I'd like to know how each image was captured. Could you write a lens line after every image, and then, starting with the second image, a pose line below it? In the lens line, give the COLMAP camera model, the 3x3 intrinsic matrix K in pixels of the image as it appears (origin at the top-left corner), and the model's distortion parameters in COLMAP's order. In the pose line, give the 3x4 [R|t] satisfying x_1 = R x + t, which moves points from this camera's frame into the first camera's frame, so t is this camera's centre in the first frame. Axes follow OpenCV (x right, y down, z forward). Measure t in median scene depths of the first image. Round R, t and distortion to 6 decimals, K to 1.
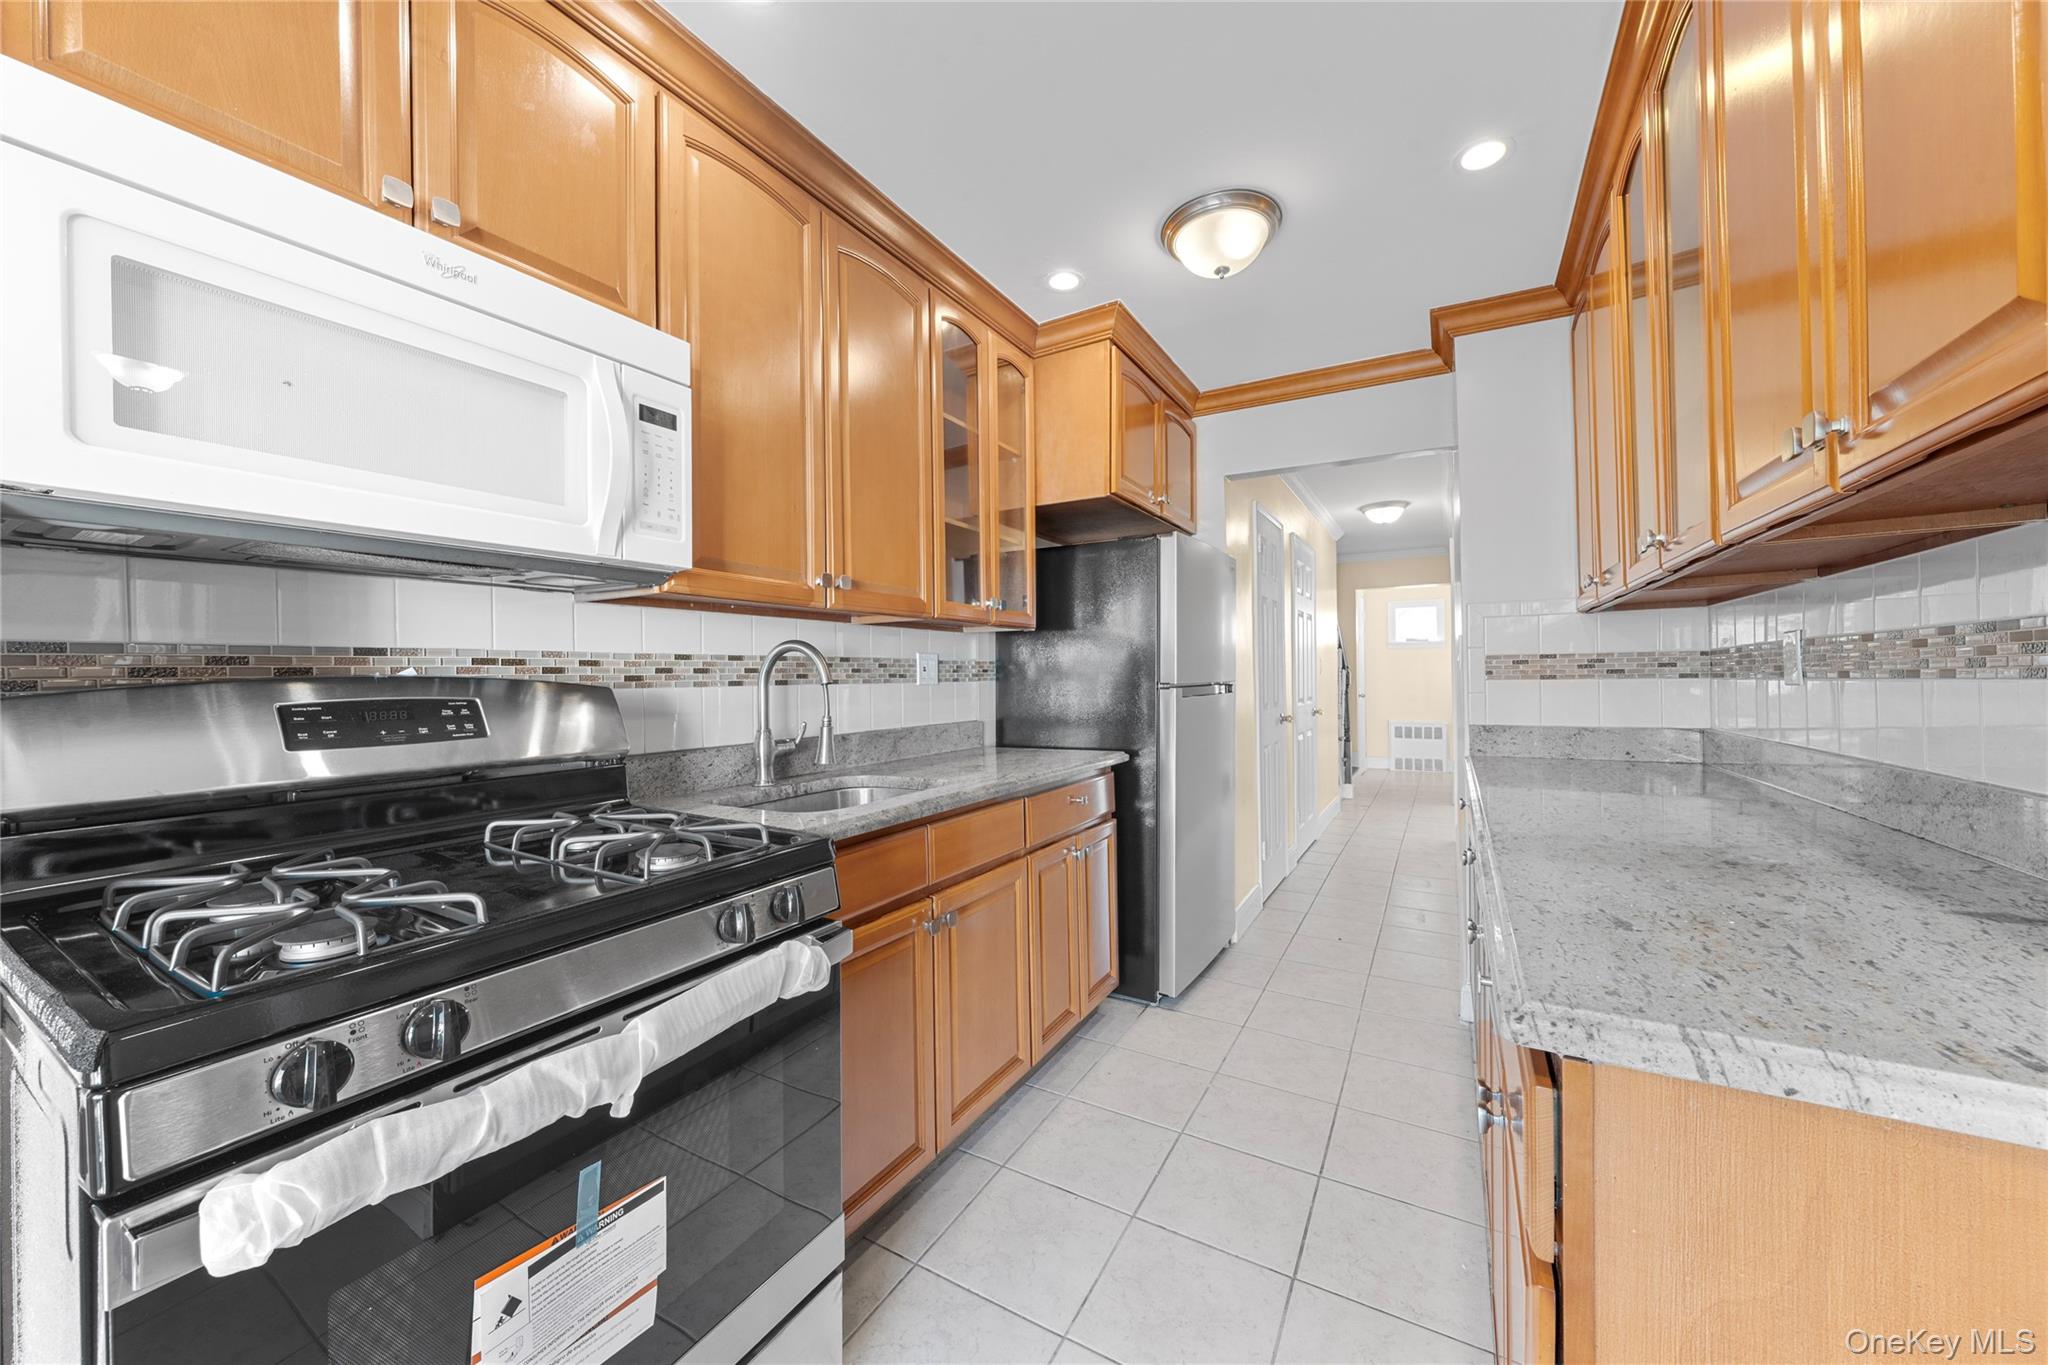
lens RADIAL K [[731.7, 0, 1014.1], [0, 731.7, 669.2], [0, 0, 1]] dist [0.001602, -0.000558]
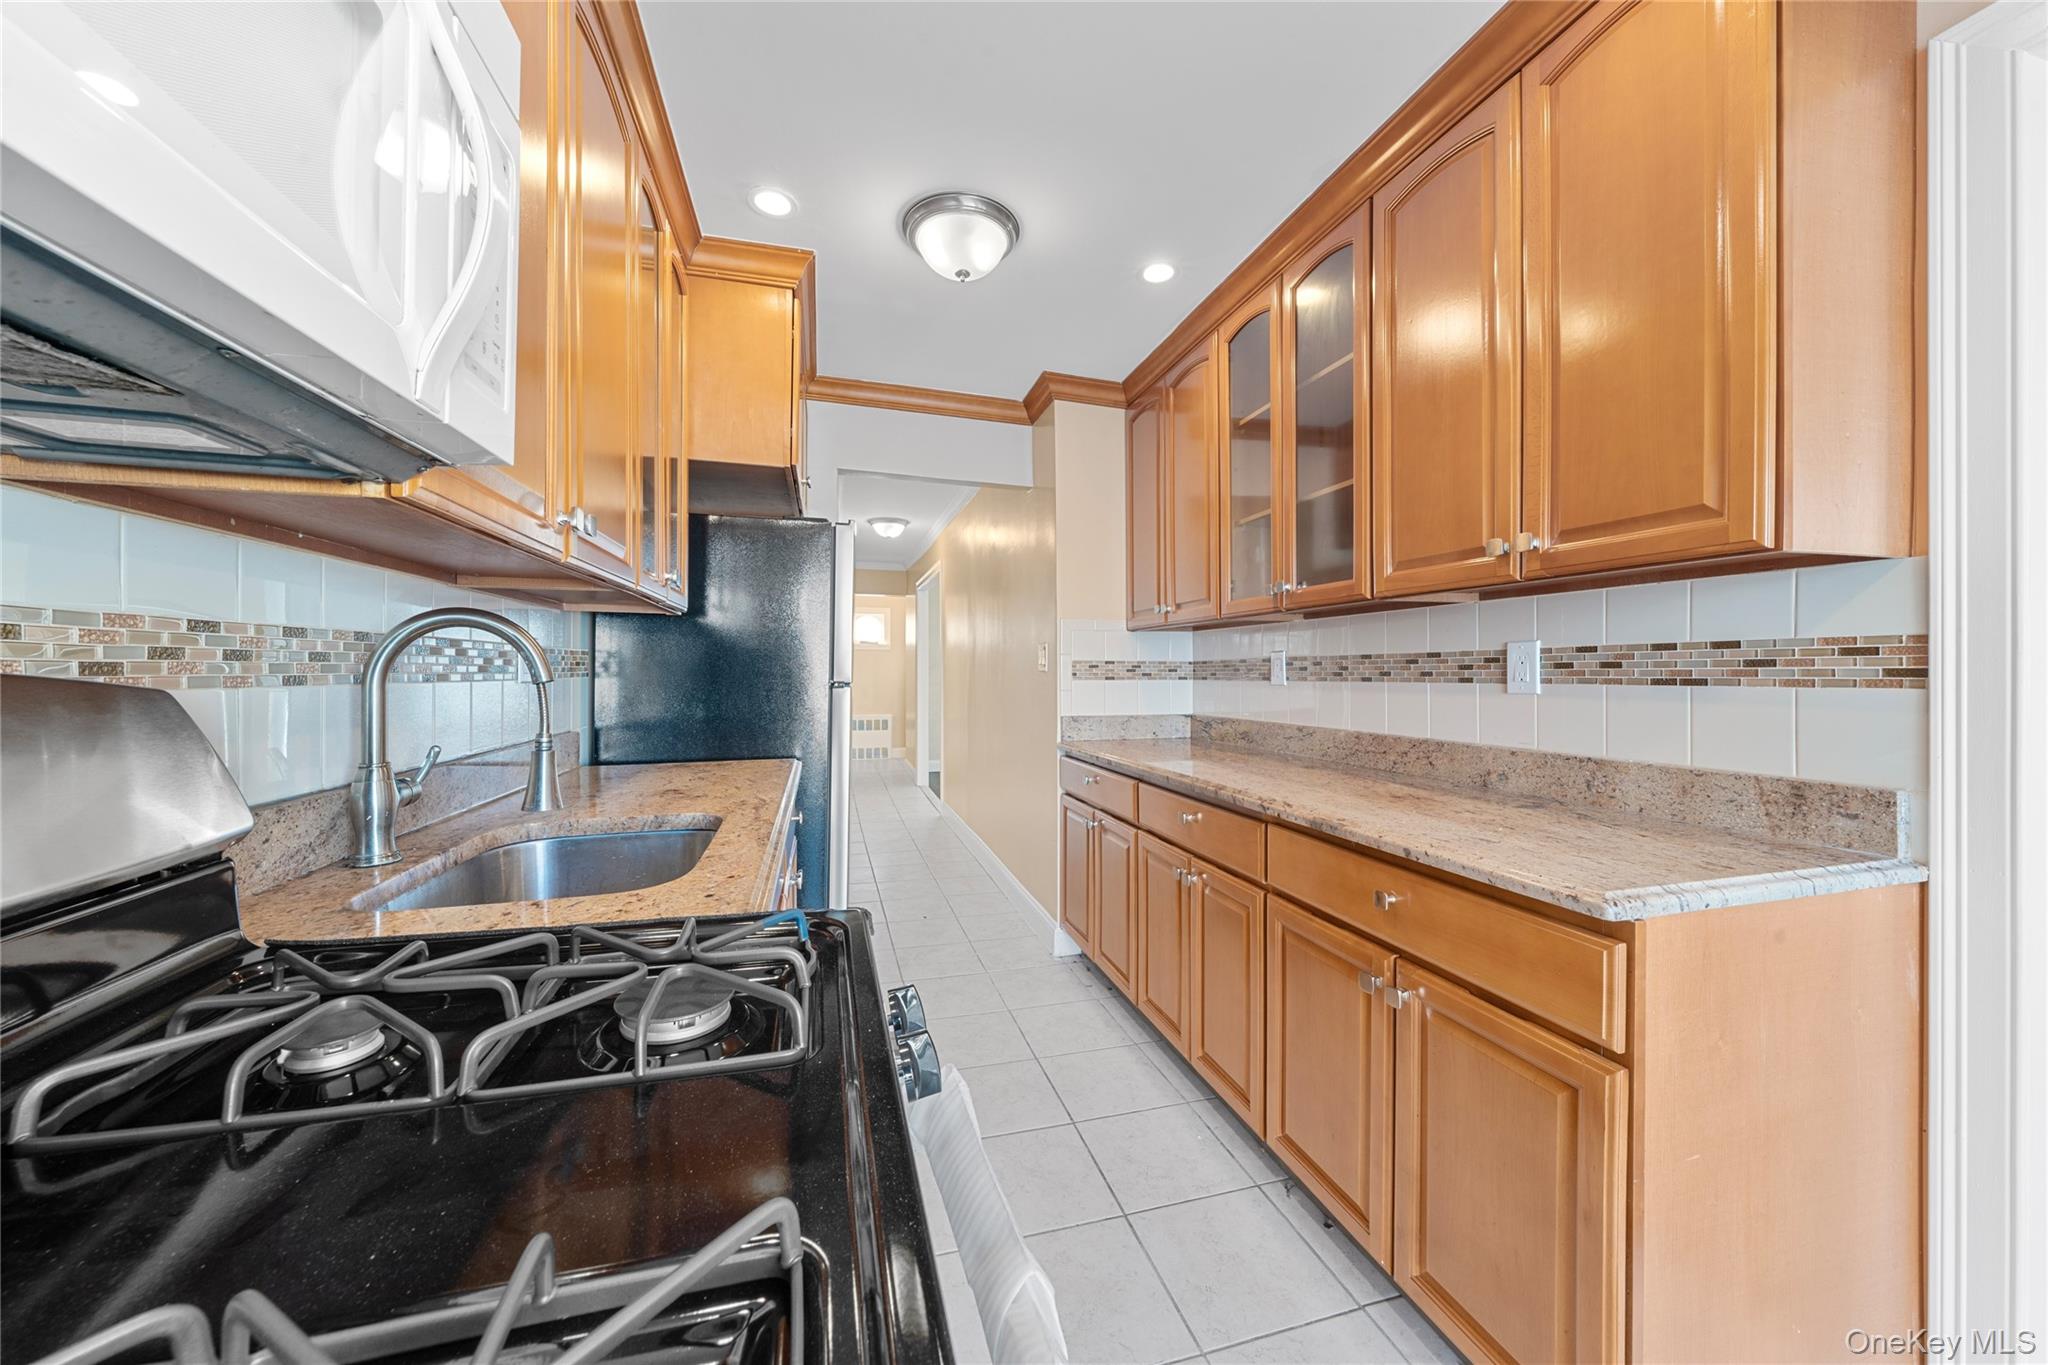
lens RADIAL K [[731.7, 0, 987.2], [0, 731.7, 666.8], [0, 0, 1]] dist [0.001602, -0.000558]
pose [[0.694870, 0.017712, 0.718918, -0.407755], [-0.017682, 0.999815, -0.007542, 0.004586], [-0.718918, -0.007471, 0.695054, 0.268909]]
